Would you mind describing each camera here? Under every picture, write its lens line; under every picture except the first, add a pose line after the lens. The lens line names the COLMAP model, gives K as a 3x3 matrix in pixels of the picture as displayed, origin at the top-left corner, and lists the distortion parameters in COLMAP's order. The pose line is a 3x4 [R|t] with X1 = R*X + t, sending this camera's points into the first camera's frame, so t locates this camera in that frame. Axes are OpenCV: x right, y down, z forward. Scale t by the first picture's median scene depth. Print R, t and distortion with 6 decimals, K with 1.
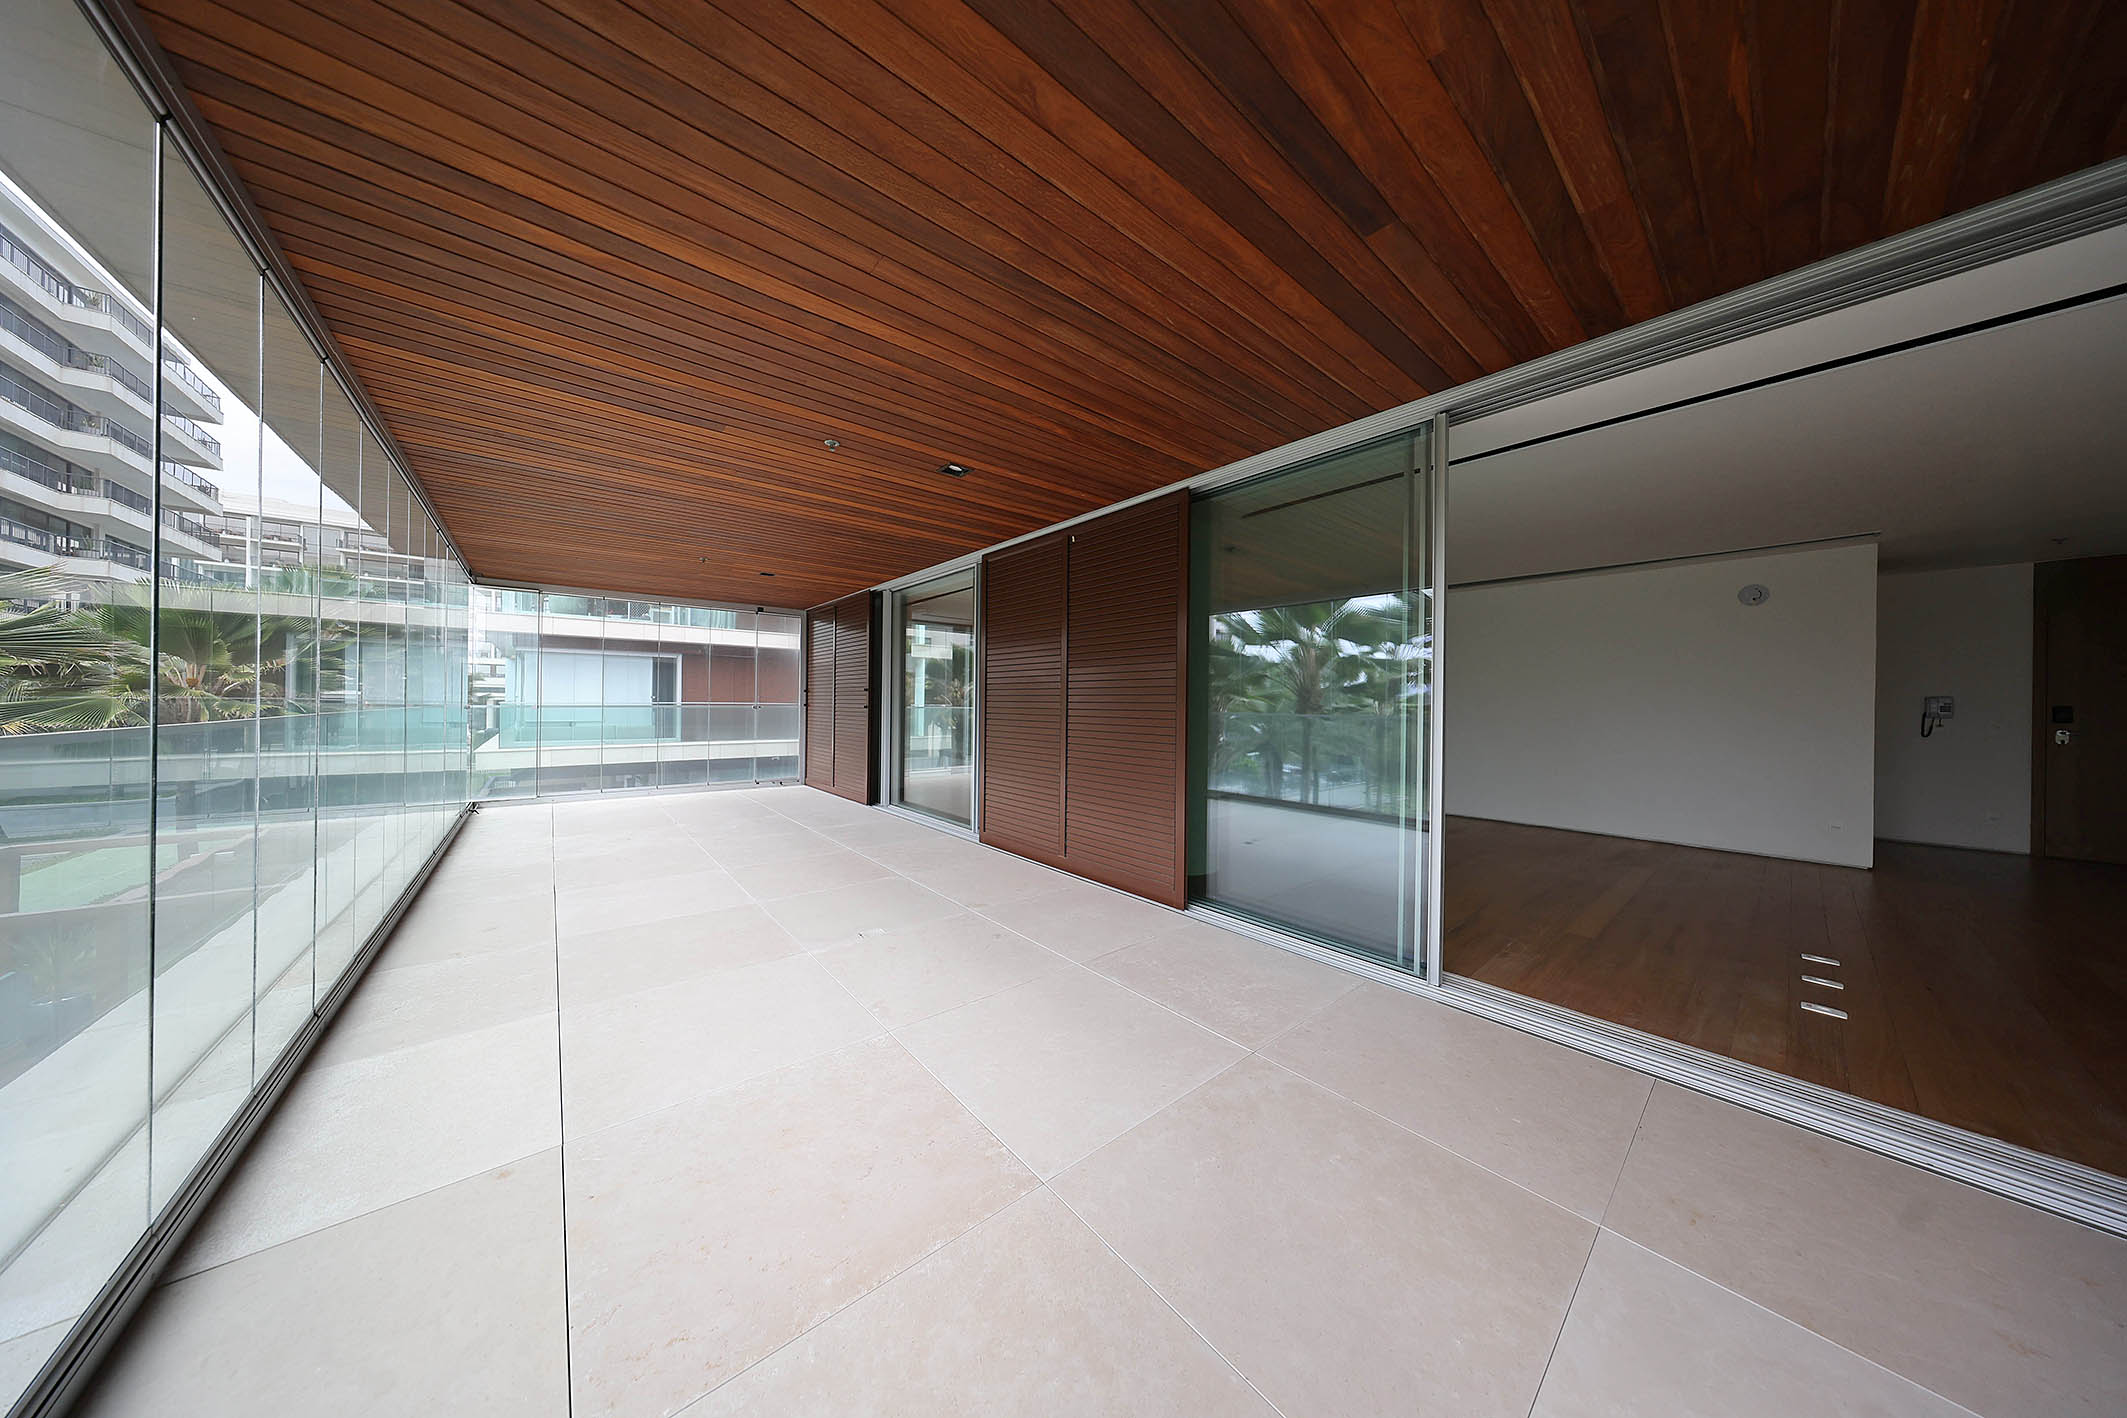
lens RADIAL K [[613.2, 0, 1062.7], [0, 613.2, 704.4], [0, 0, 1]] dist [0.000370, 0.000003]
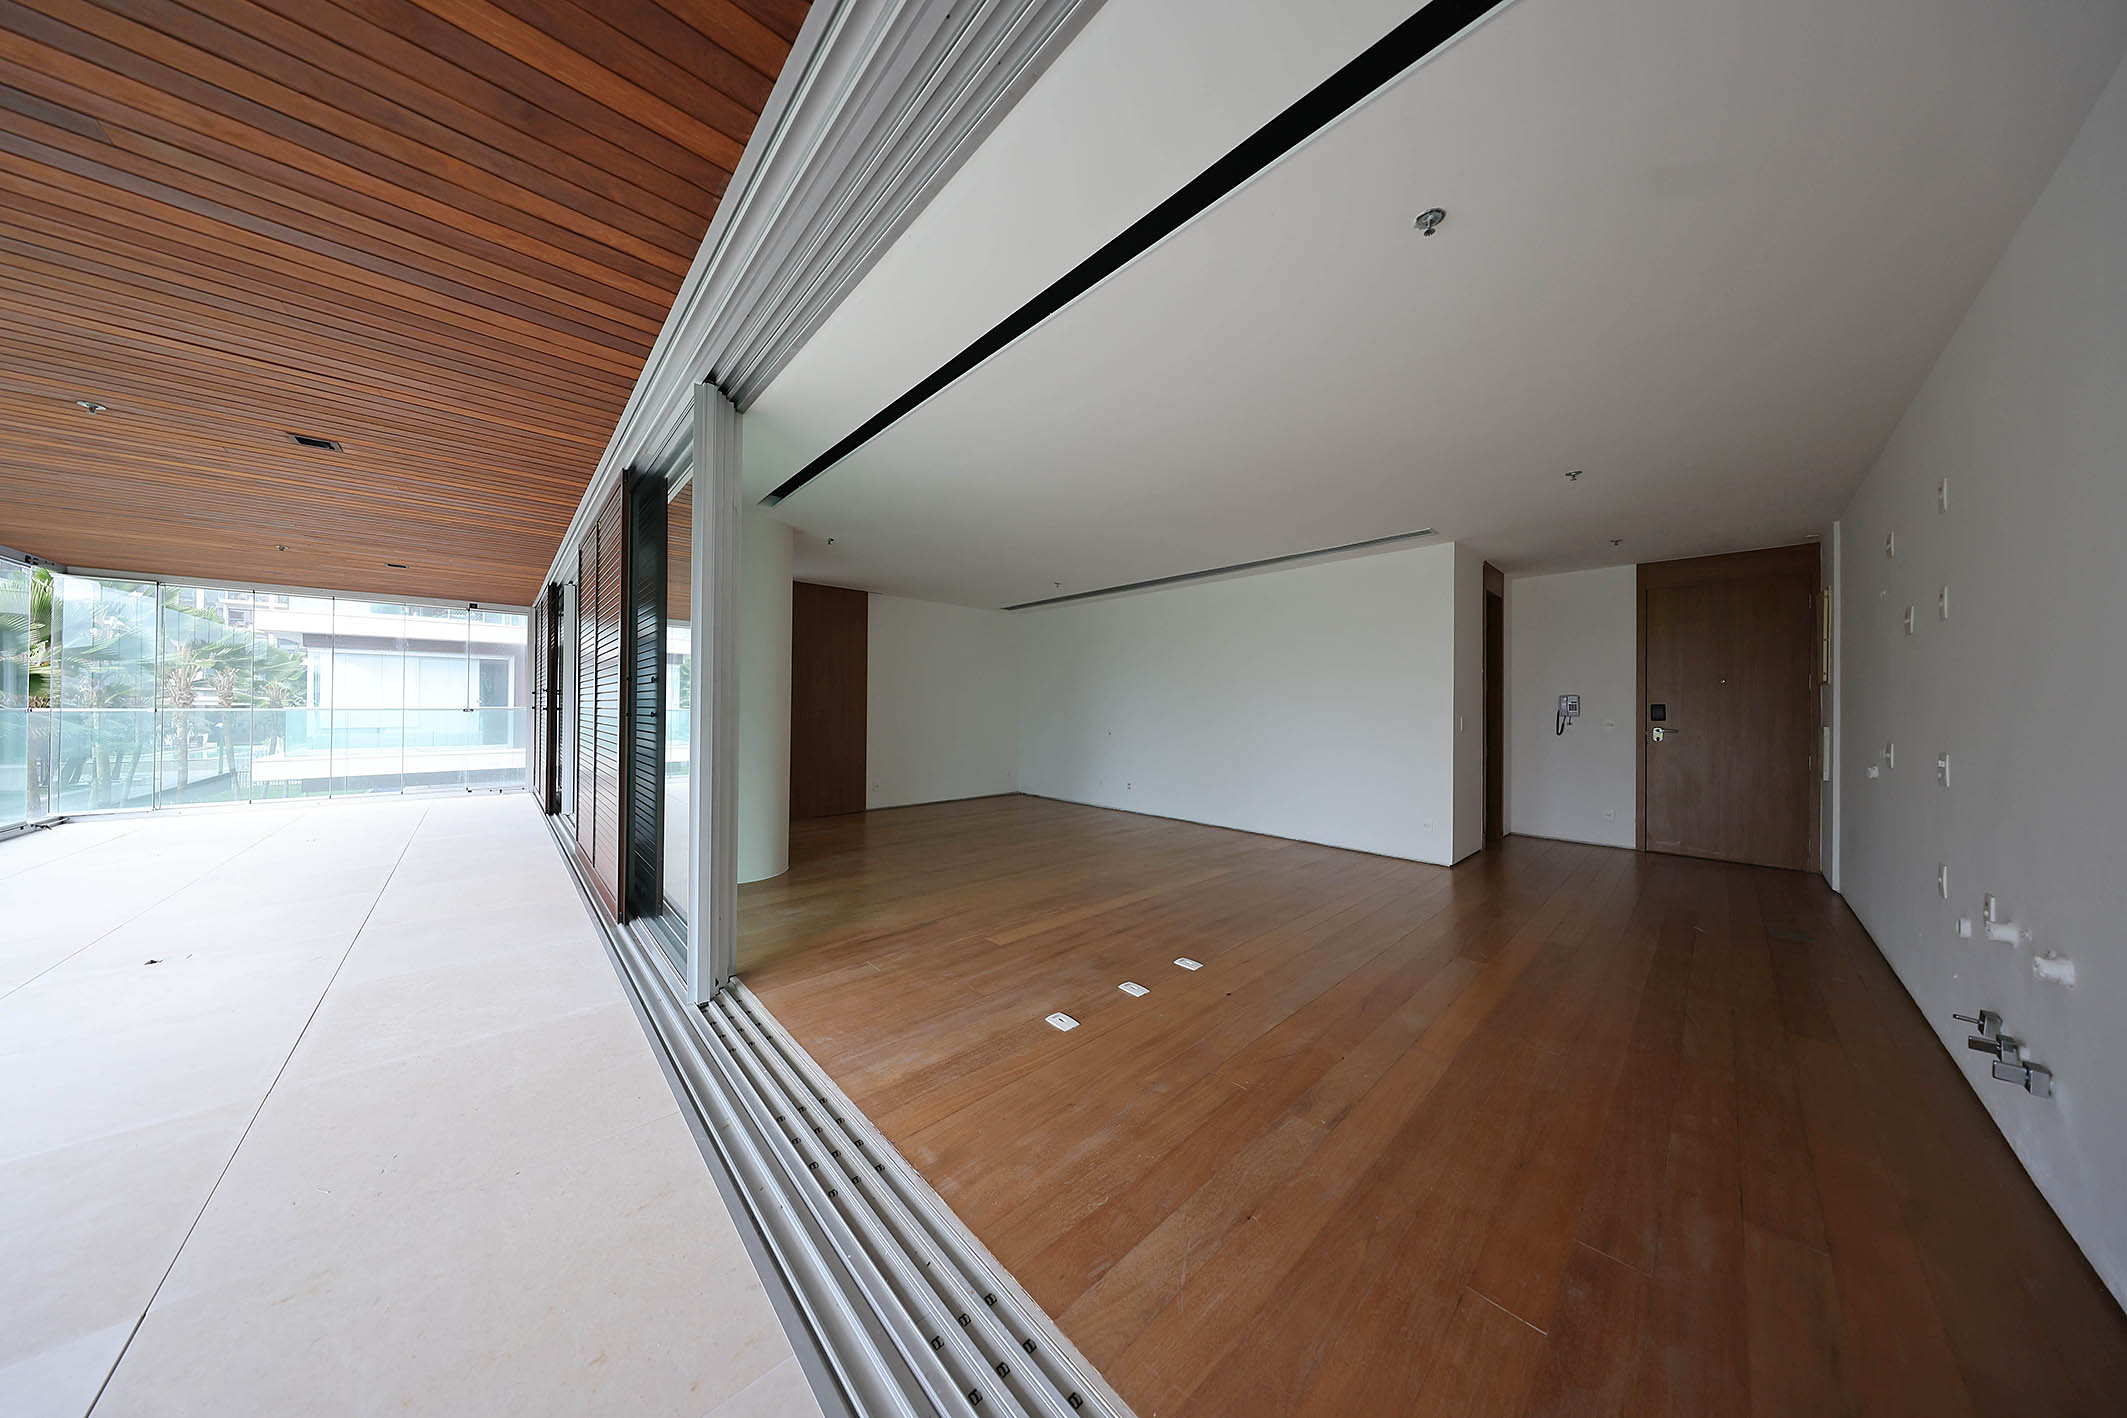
lens RADIAL K [[613.2, 0, 1062.7], [0, 613.2, 704.4], [0, 0, 1]] dist [0.000370, 0.000003]
pose [[0.998656, -0.002221, 0.051780, 0.411339], [0.002636, 0.999965, -0.007952, 0.006927], [-0.051760, 0.008078, 0.998627, 0.020035]]
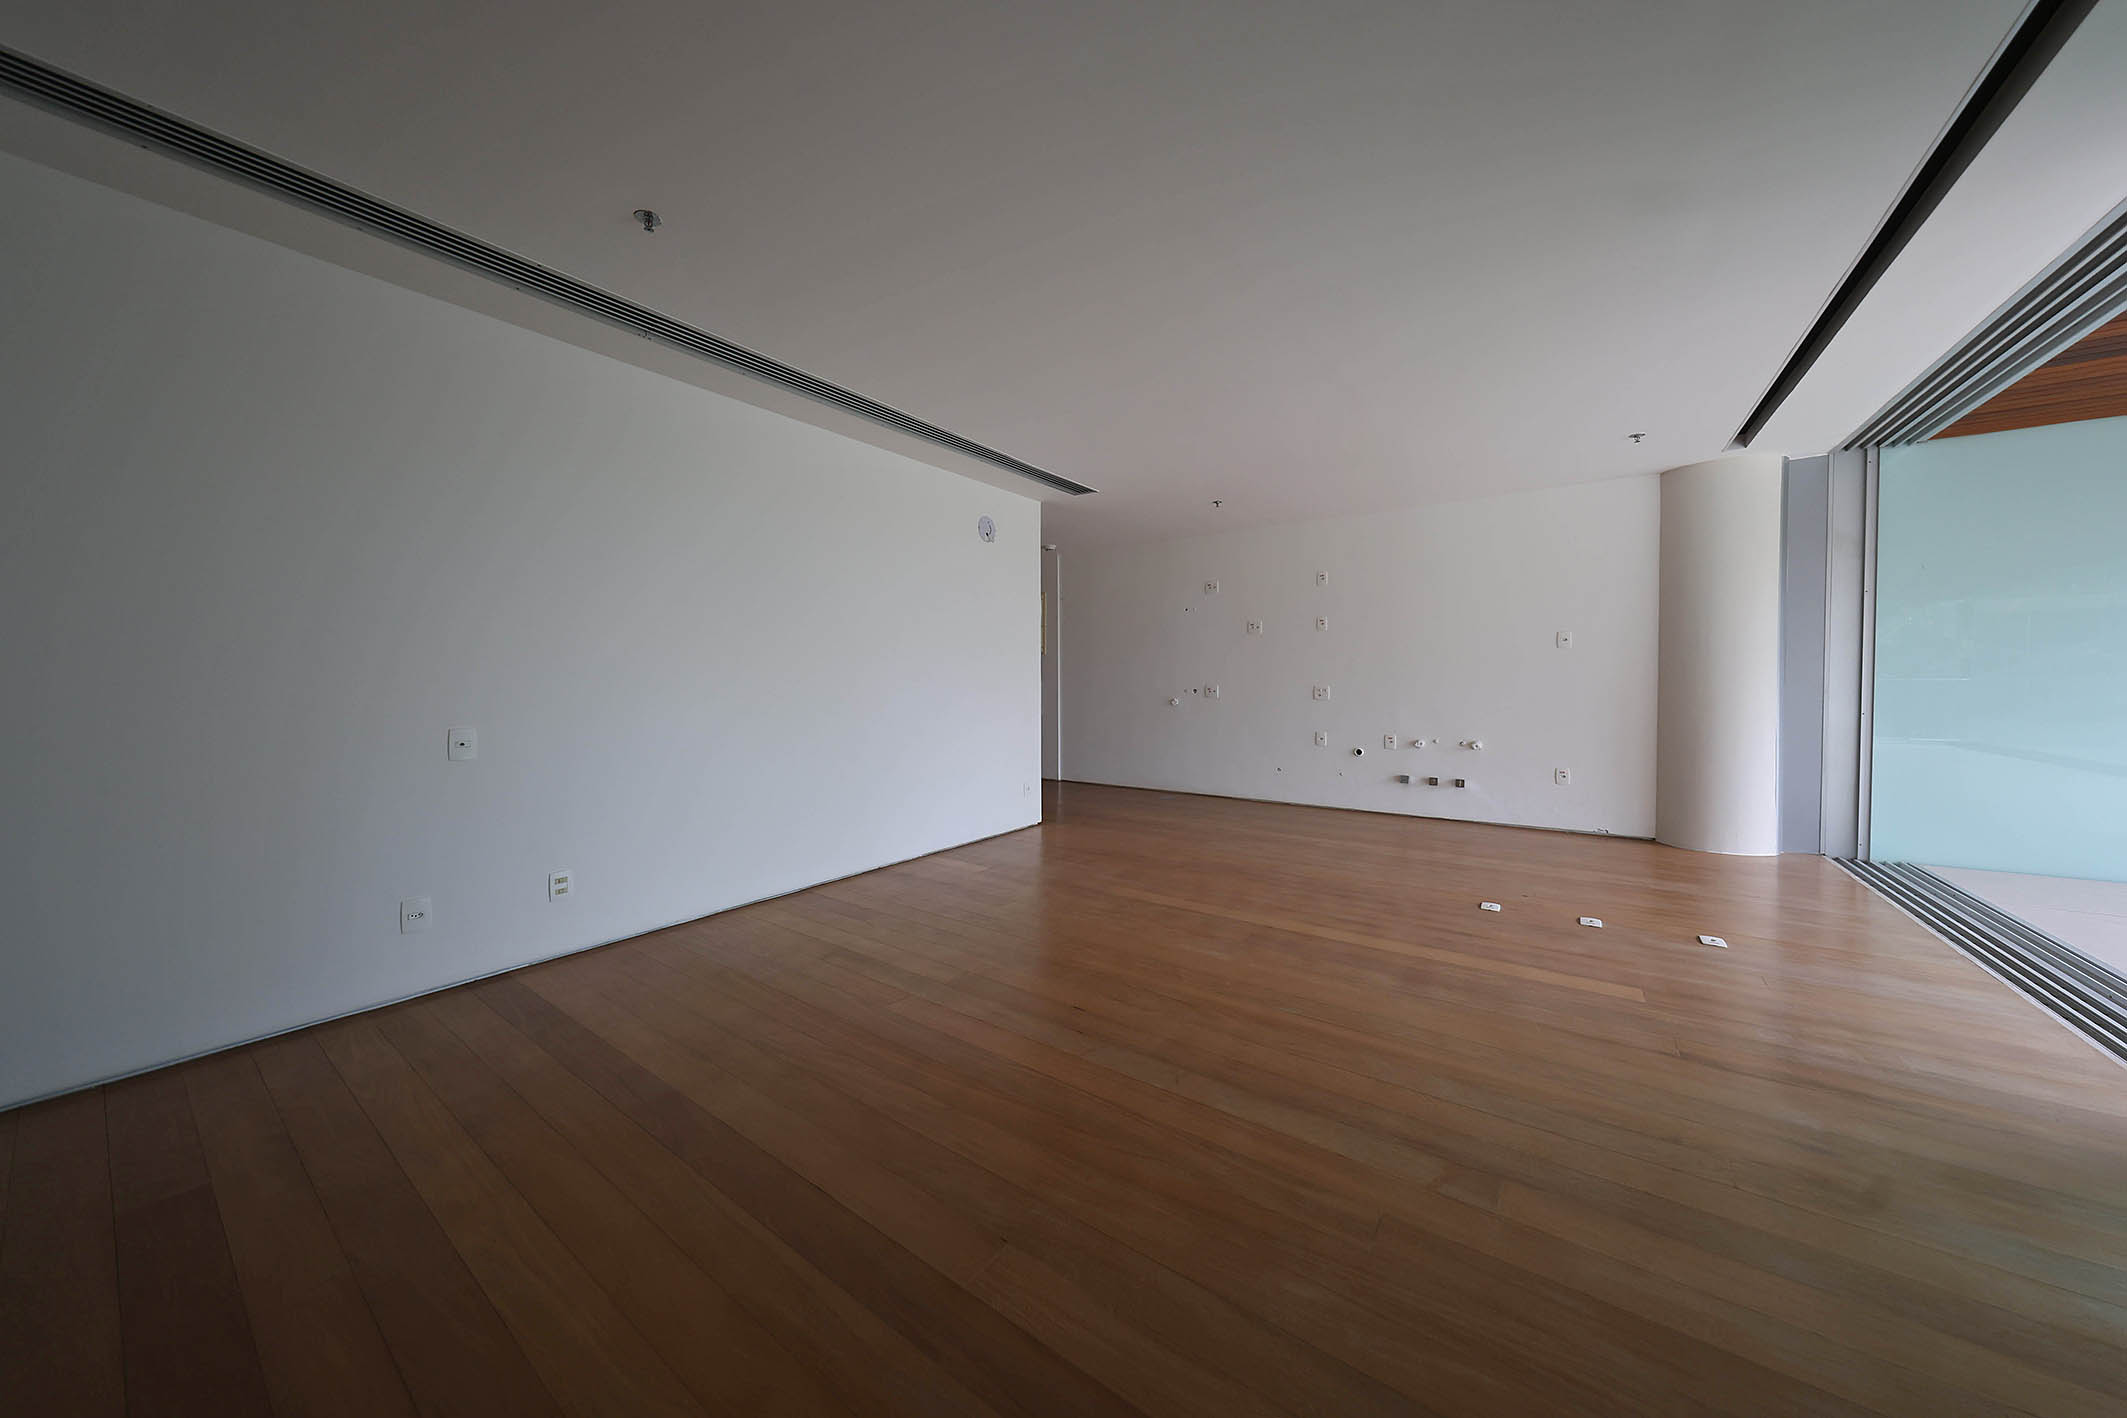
lens RADIAL K [[709.3, 0, 1061.1], [0, 709.3, 704.3], [0, 0, 1]] dist [0.000950, 0.000091]
pose [[-0.248253, -0.040939, 0.967830, 0.134173], [0.001580, 0.999088, 0.042667, 0.019656], [-0.968694, 0.012121, -0.247962, 0.804251]]
